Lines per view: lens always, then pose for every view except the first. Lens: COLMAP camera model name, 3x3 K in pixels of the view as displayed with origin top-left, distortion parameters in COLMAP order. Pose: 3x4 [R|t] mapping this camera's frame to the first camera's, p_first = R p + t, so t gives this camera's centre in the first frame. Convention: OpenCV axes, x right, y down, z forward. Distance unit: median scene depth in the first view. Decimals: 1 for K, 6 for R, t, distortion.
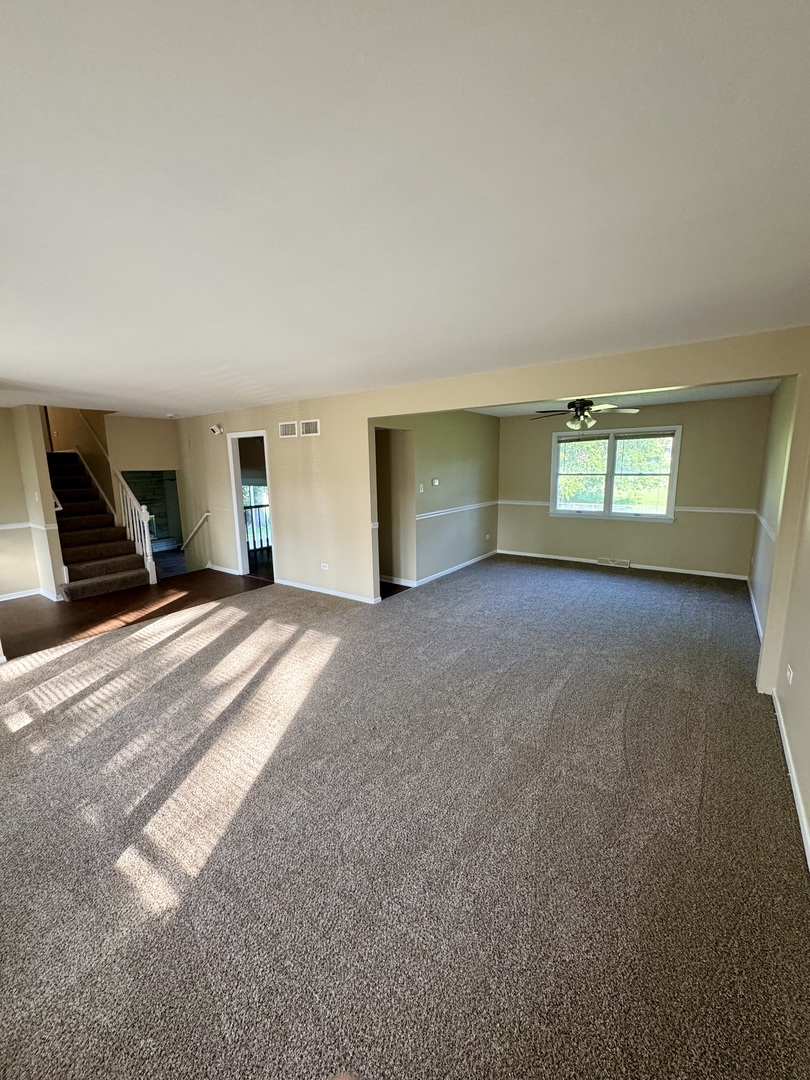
lens RADIAL K [[433.0, 0, 405.0], [0, 433.0, 540.0], [0, 0, 1]] dist [-0.001790, 0.000144]
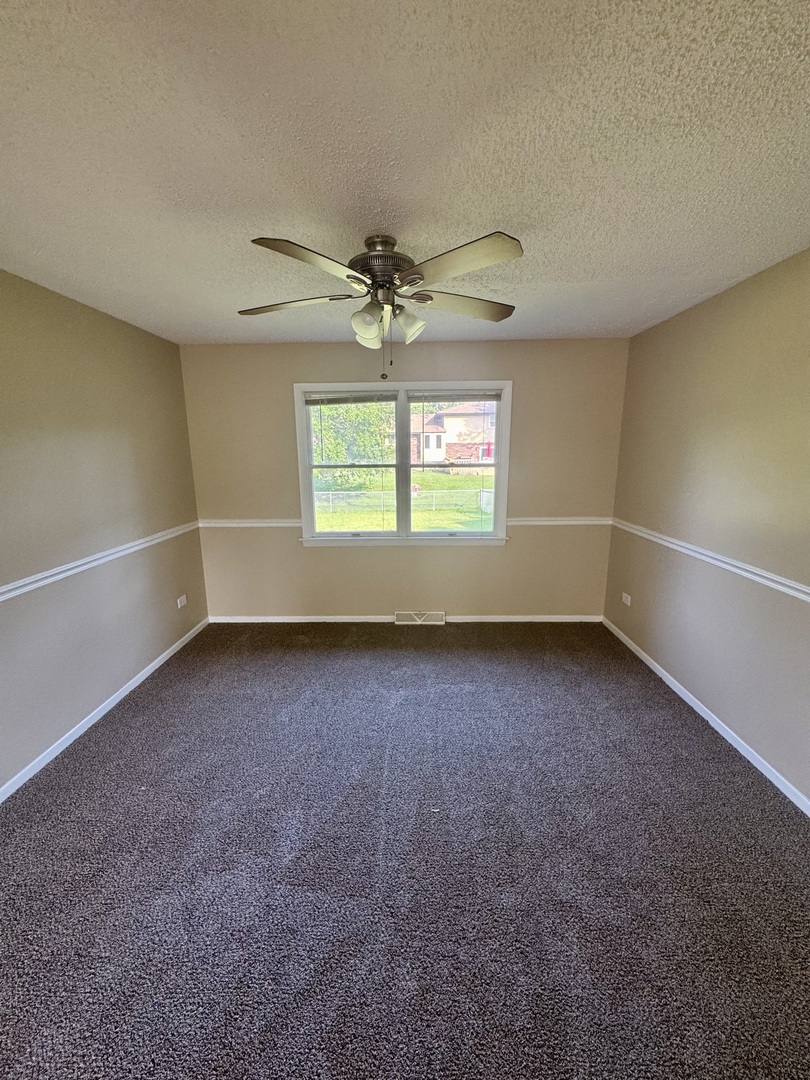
lens RADIAL K [[433.0, 0, 405.0], [0, 433.0, 540.0], [0, 0, 1]] dist [-0.001790, 0.000144]
pose [[0.826568, -0.109089, 0.552164, 0.154363], [0.090403, 0.994032, 0.061056, -0.088288], [-0.555529, -0.000550, 0.831497, 0.525425]]
